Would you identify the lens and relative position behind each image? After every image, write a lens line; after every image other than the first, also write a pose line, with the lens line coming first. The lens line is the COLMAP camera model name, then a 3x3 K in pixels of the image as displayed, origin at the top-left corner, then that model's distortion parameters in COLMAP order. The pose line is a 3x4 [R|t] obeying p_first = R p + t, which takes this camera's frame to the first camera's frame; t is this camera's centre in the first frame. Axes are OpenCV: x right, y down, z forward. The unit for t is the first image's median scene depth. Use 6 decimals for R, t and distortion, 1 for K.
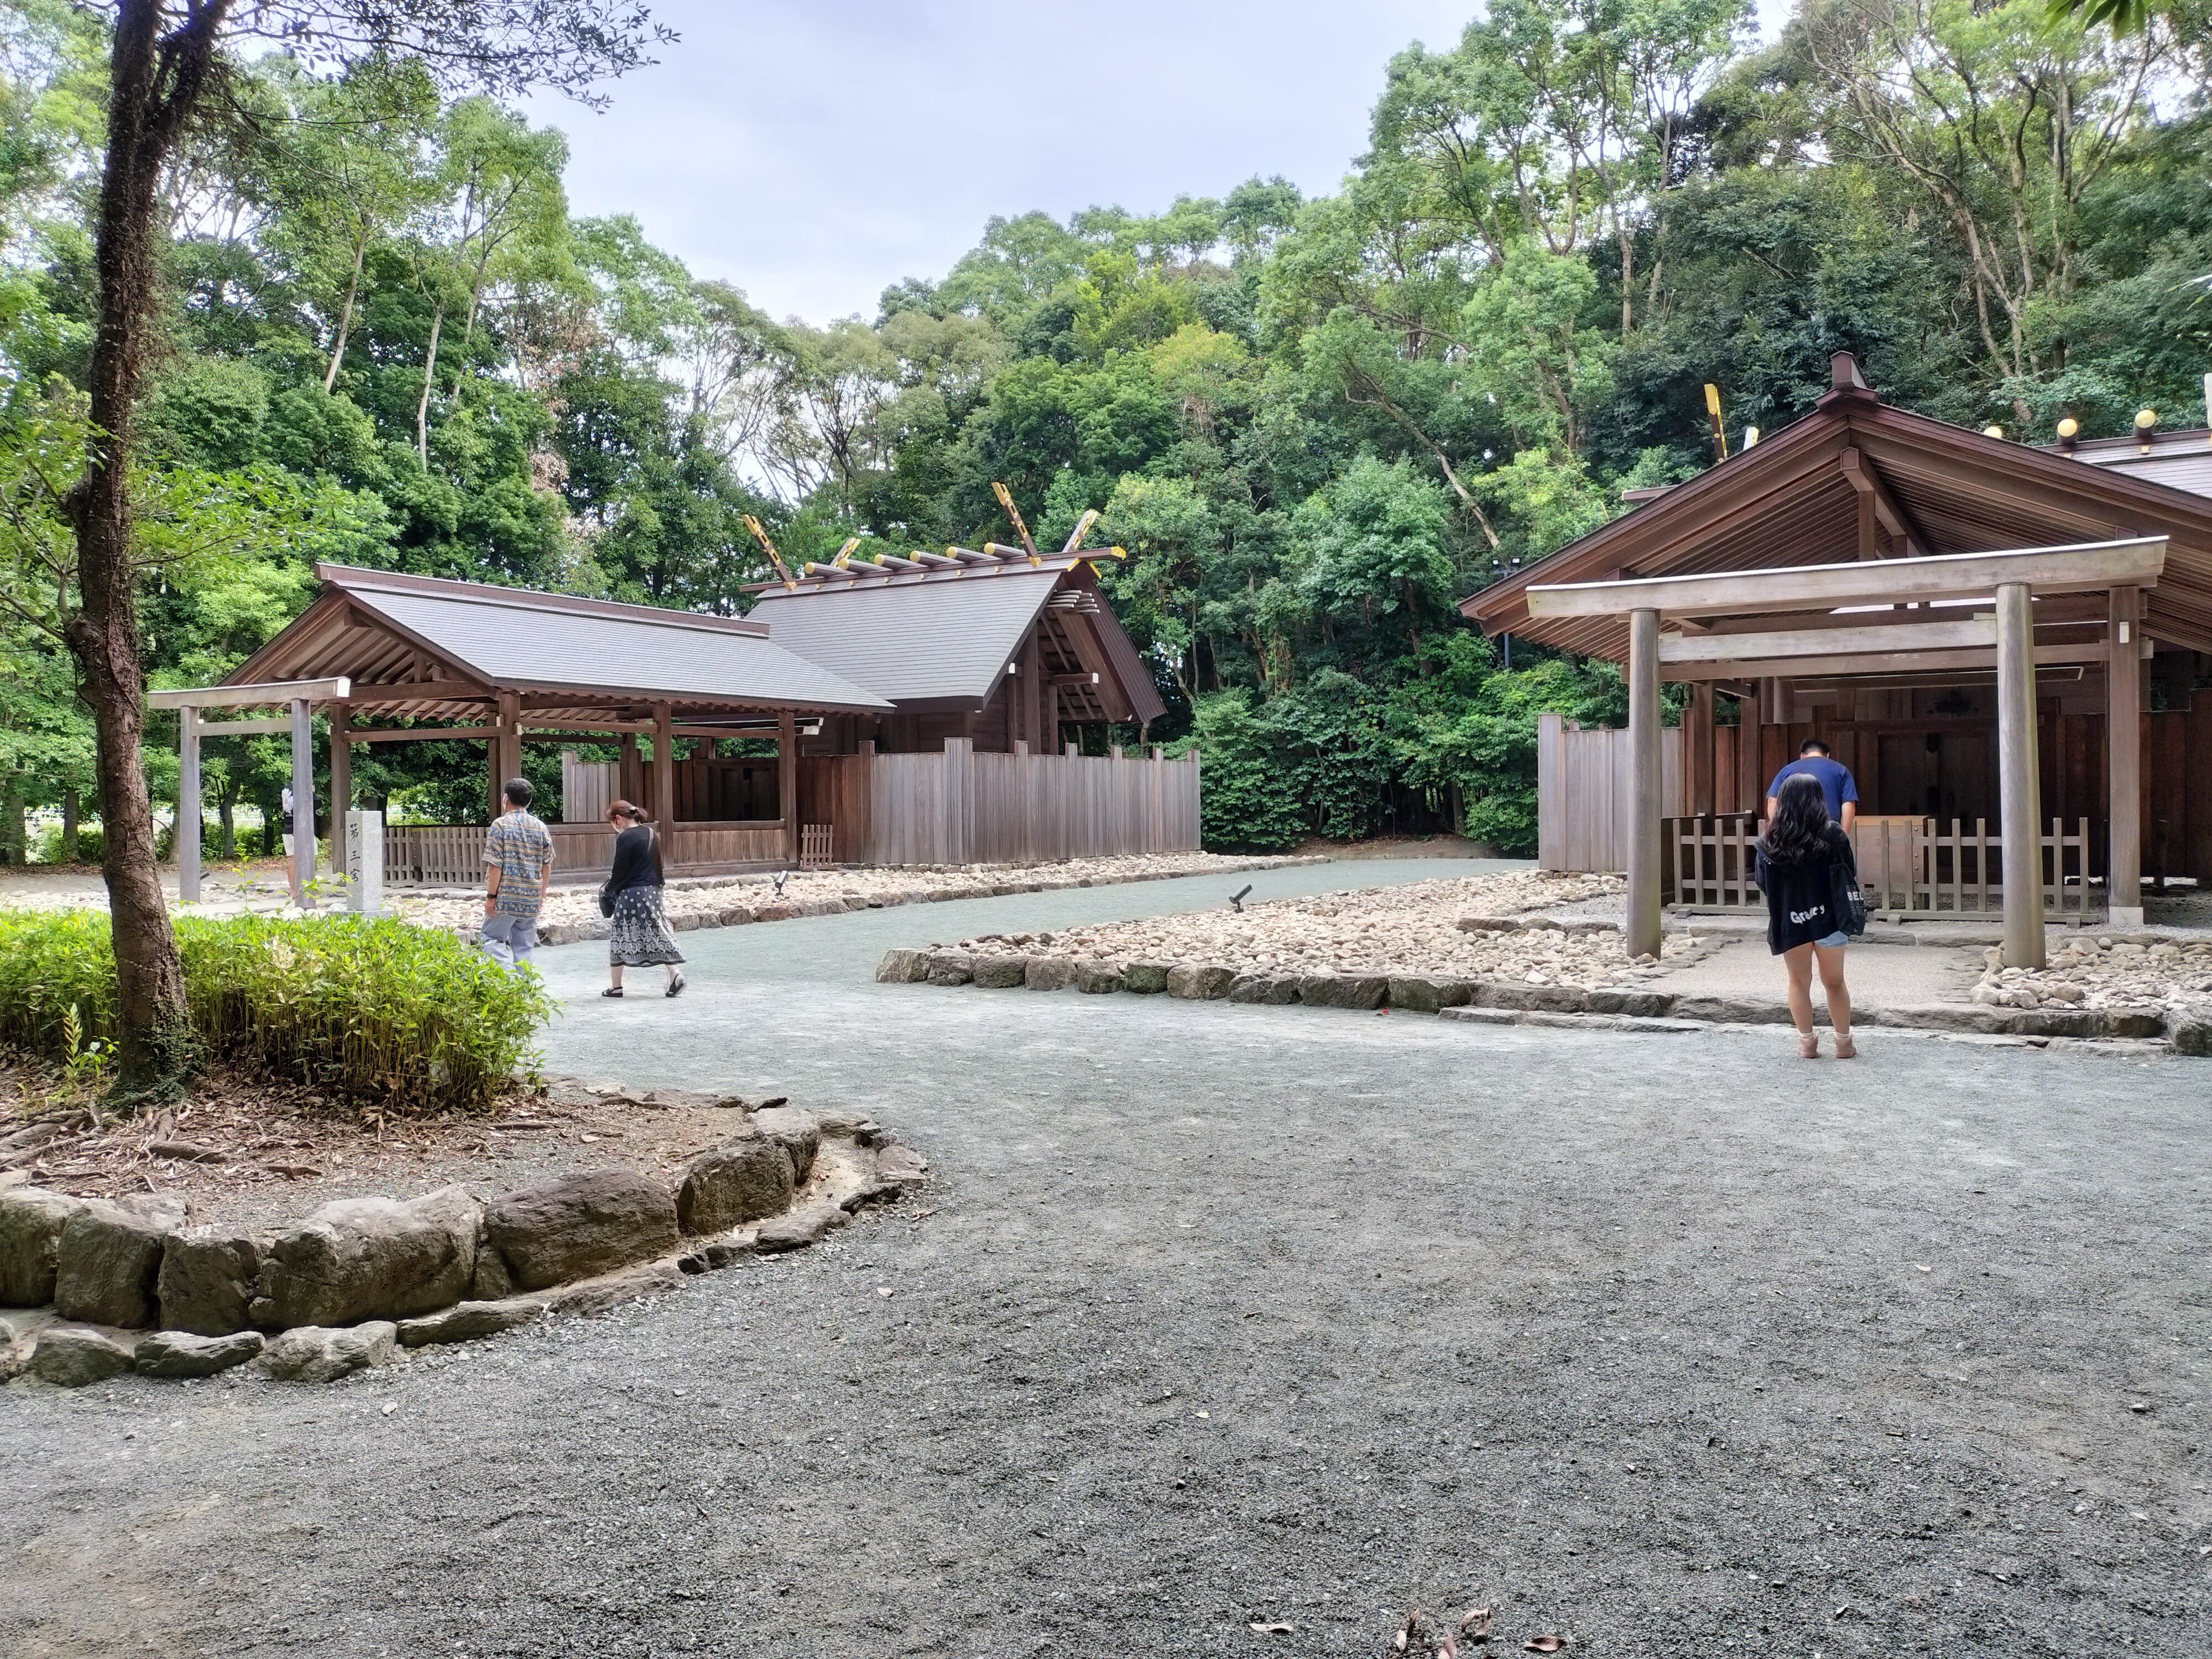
lens RADIAL K [[1739.6, 0, 1097.0], [0, 1739.6, 828.1], [0, 0, 1]] dist [0.104110, -0.191004]
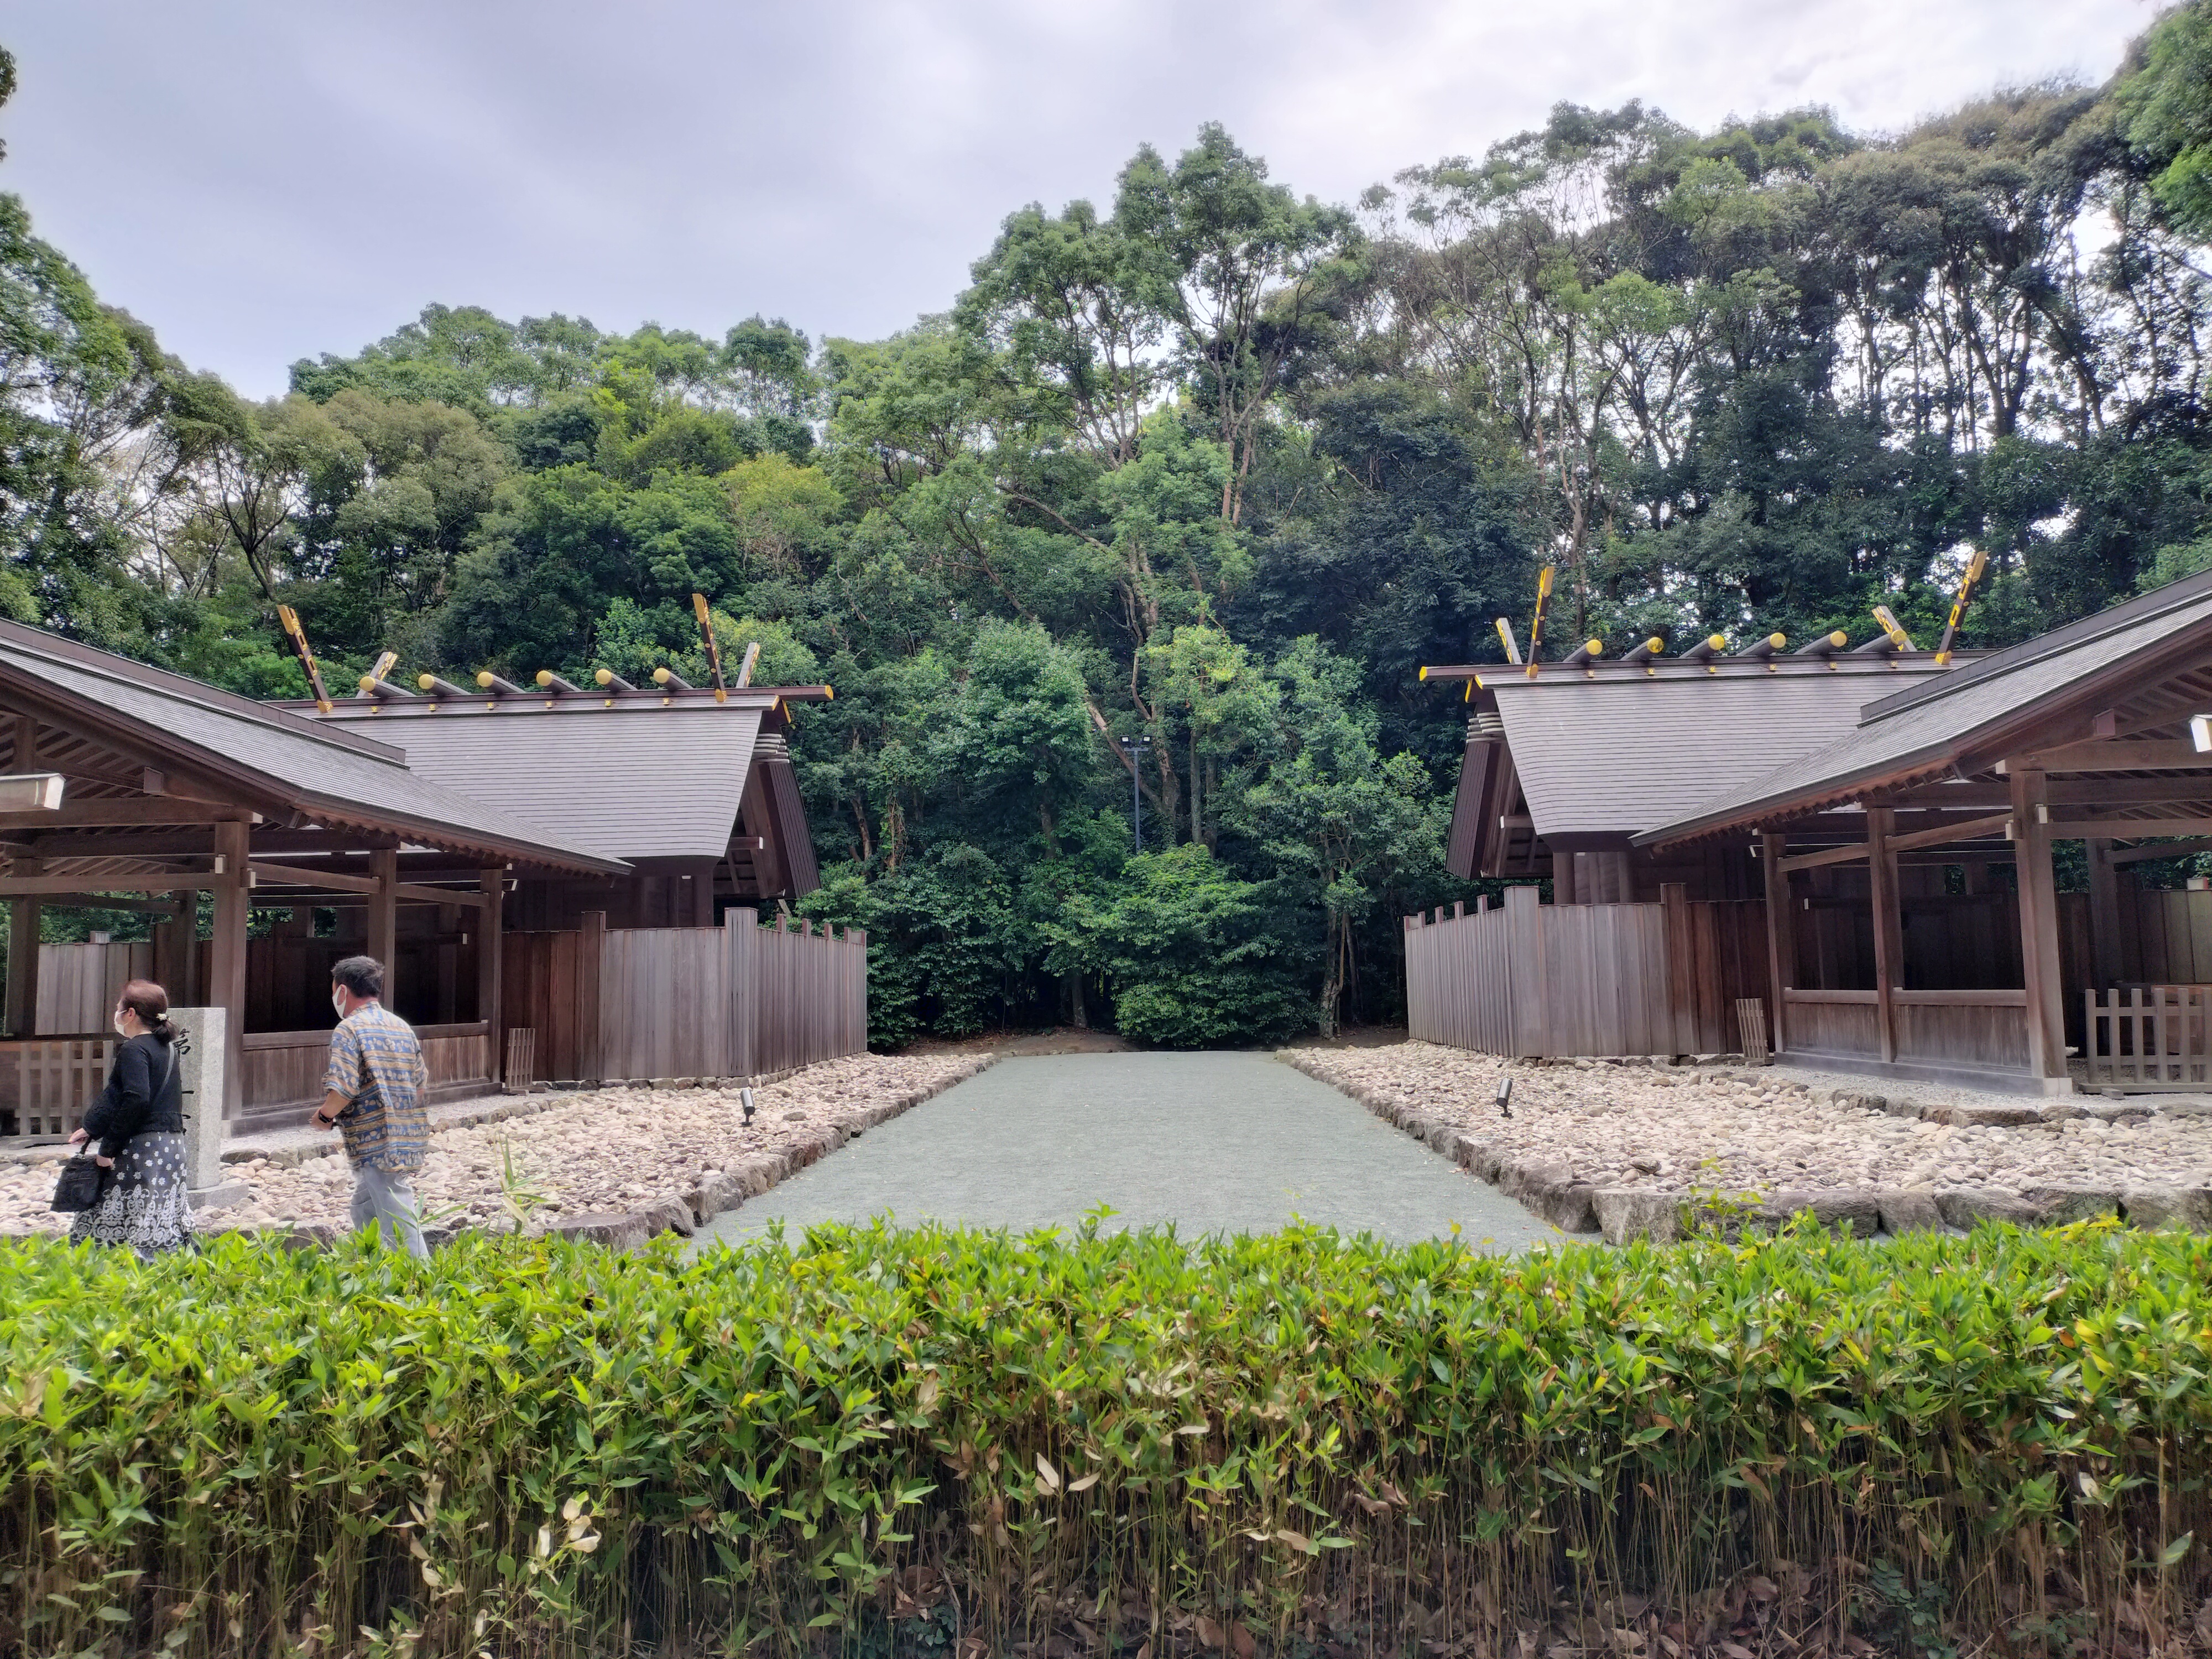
lens RADIAL K [[1709.2, 0, 1109.3], [0, 1709.2, 820.5], [0, 0, 1]] dist [0.096060, -0.152072]
pose [[0.865808, 0.039438, 0.498819, -0.245273], [0.021616, 0.993011, -0.116030, 0.000681], [-0.499909, 0.111242, 0.858904, 0.208351]]
